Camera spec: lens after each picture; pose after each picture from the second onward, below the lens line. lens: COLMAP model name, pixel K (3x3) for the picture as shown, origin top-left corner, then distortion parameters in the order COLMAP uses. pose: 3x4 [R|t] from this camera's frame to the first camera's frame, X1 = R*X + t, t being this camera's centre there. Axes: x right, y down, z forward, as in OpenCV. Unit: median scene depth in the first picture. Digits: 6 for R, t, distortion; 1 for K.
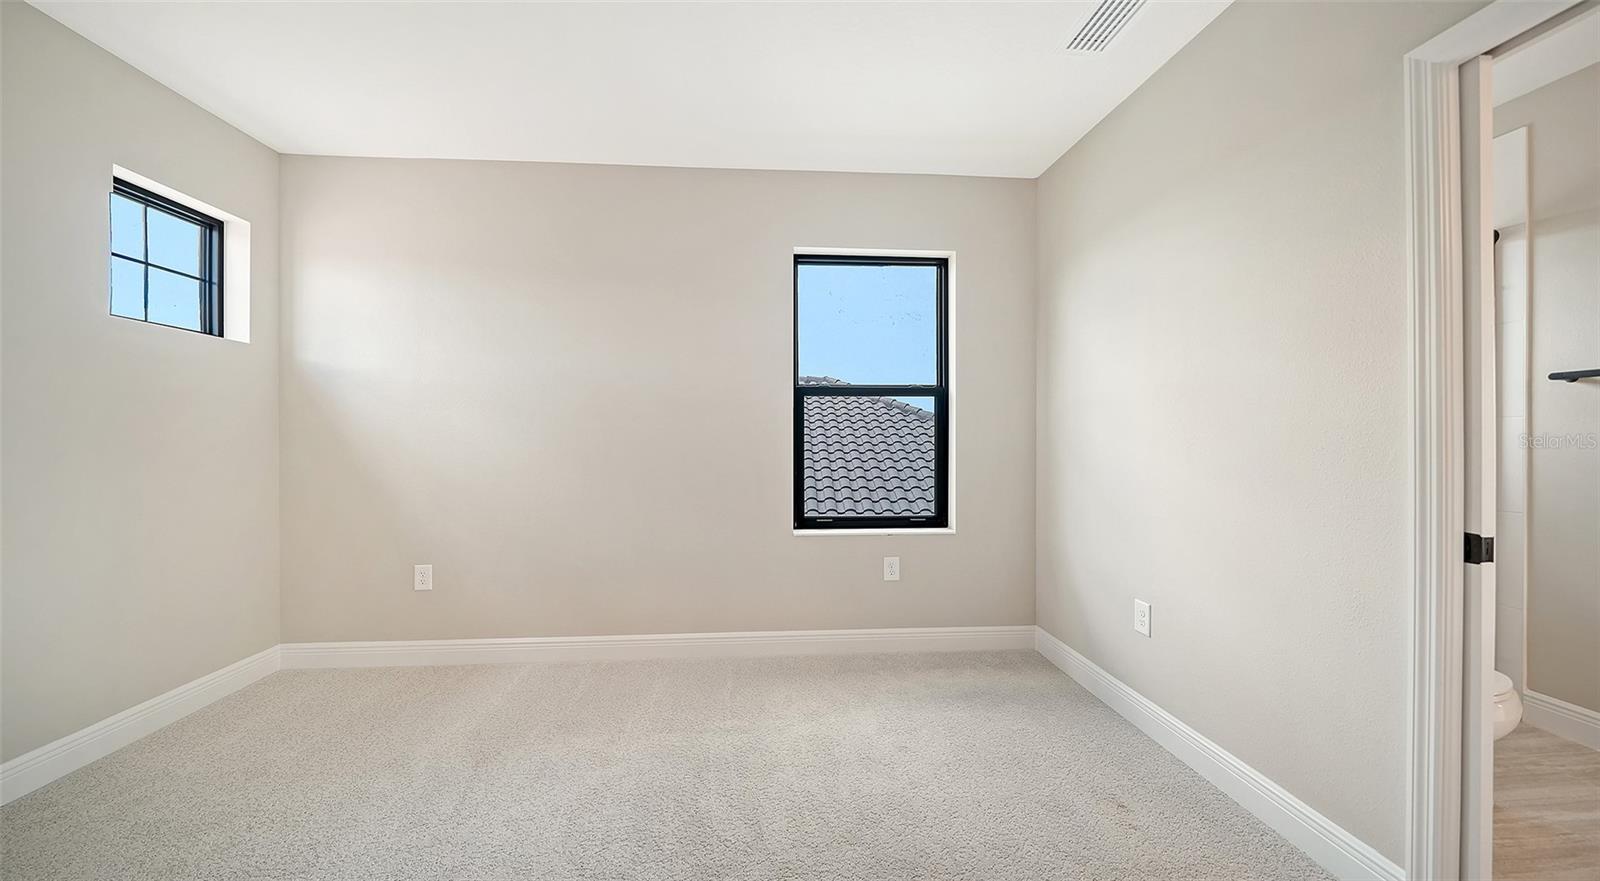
lens RADIAL K [[553.6, 0, 778.7], [0, 553.6, 443.3], [0, 0, 1]] dist [-0.001015, -0.000912]
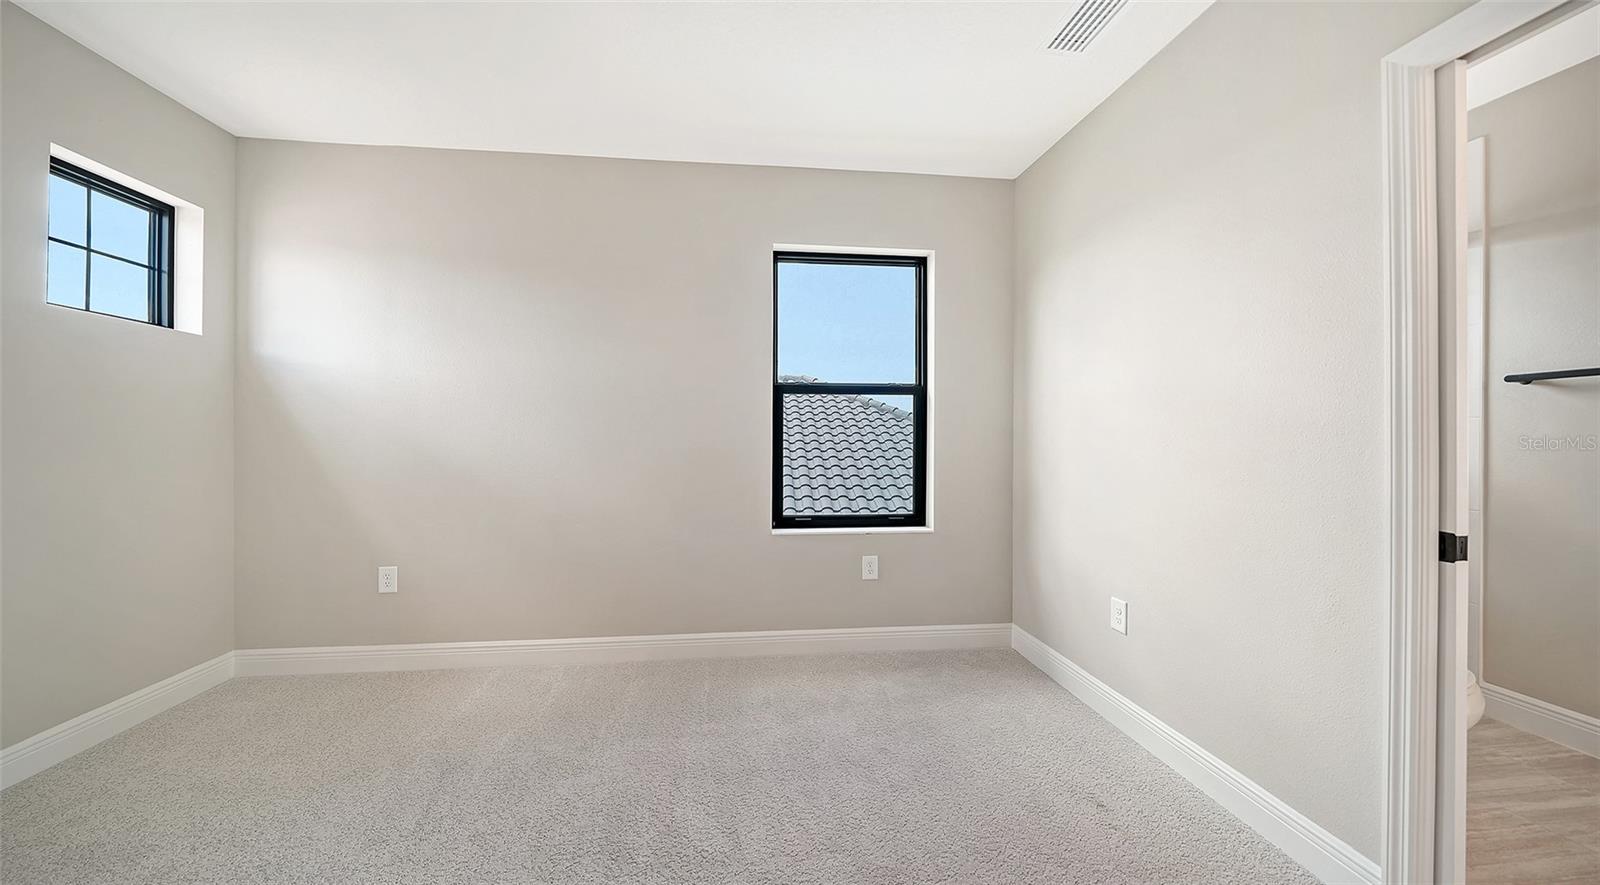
lens RADIAL K [[553.6, 0, 778.7], [0, 553.6, 437.7], [0, 0, 1]] dist [-0.001015, -0.000912]
pose [[0.999183, 0.002923, 0.040313, -0.002734], [-0.002643, 0.999972, -0.007011, 0.000096], [-0.040333, 0.006899, 0.999162, 0.014058]]
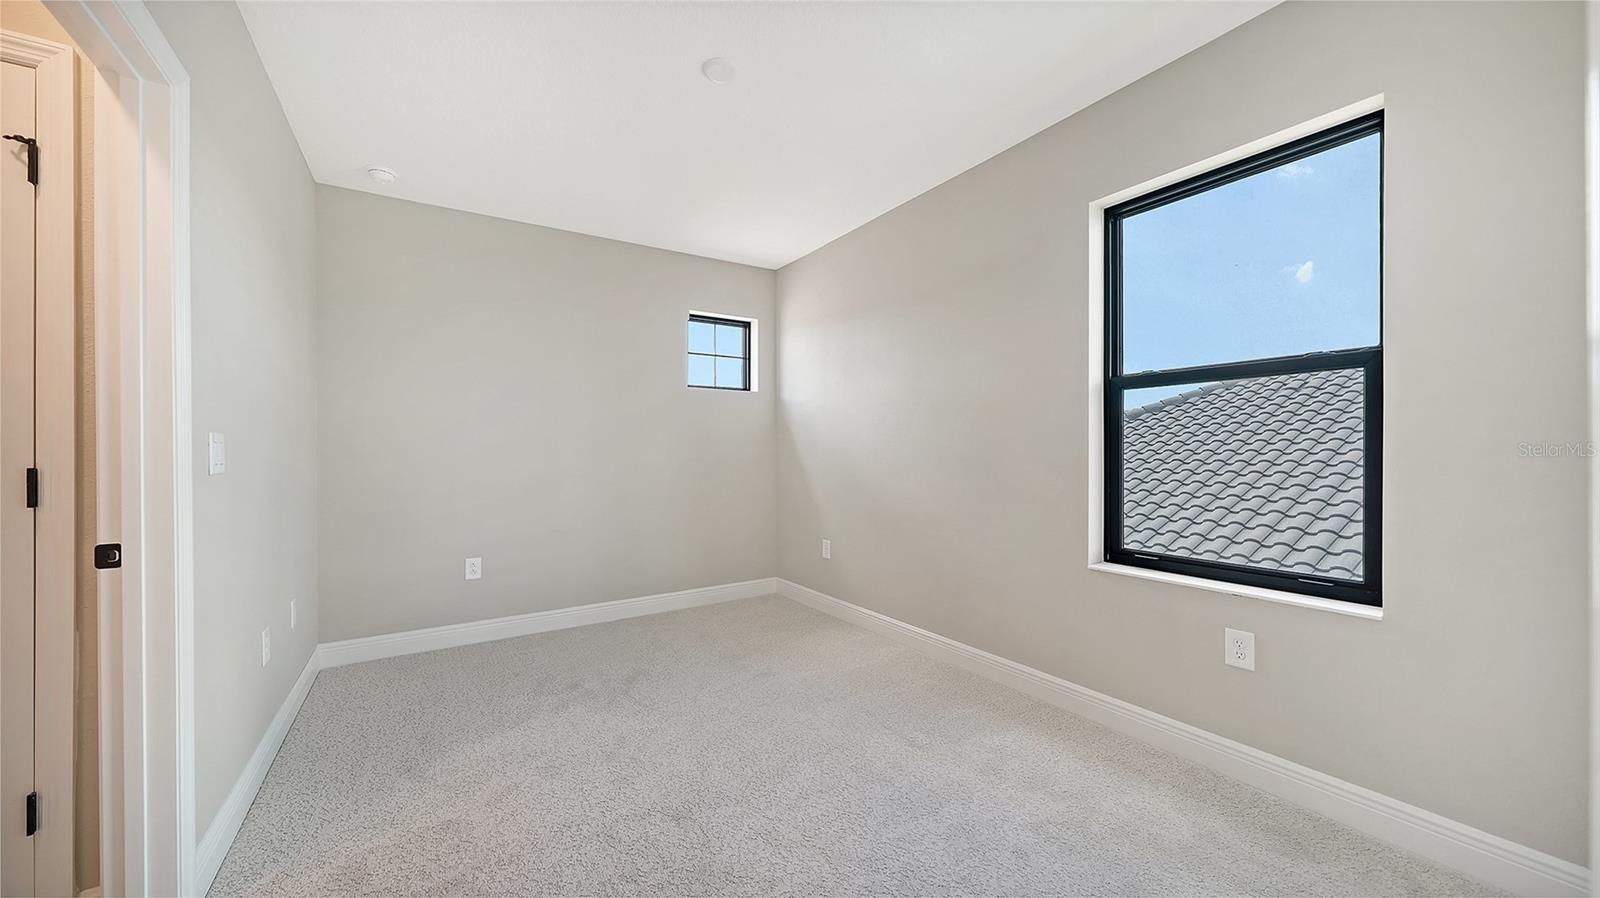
lens RADIAL K [[553.6, 0, 804.8], [0, 553.6, 456.5], [0, 0, 1]] dist [-0.001015, -0.000912]
pose [[0.508478, 0.006484, -0.861050, 0.778862], [-0.008297, 0.999962, 0.002630, 0.013977], [0.861035, 0.005807, 0.508513, 0.390517]]
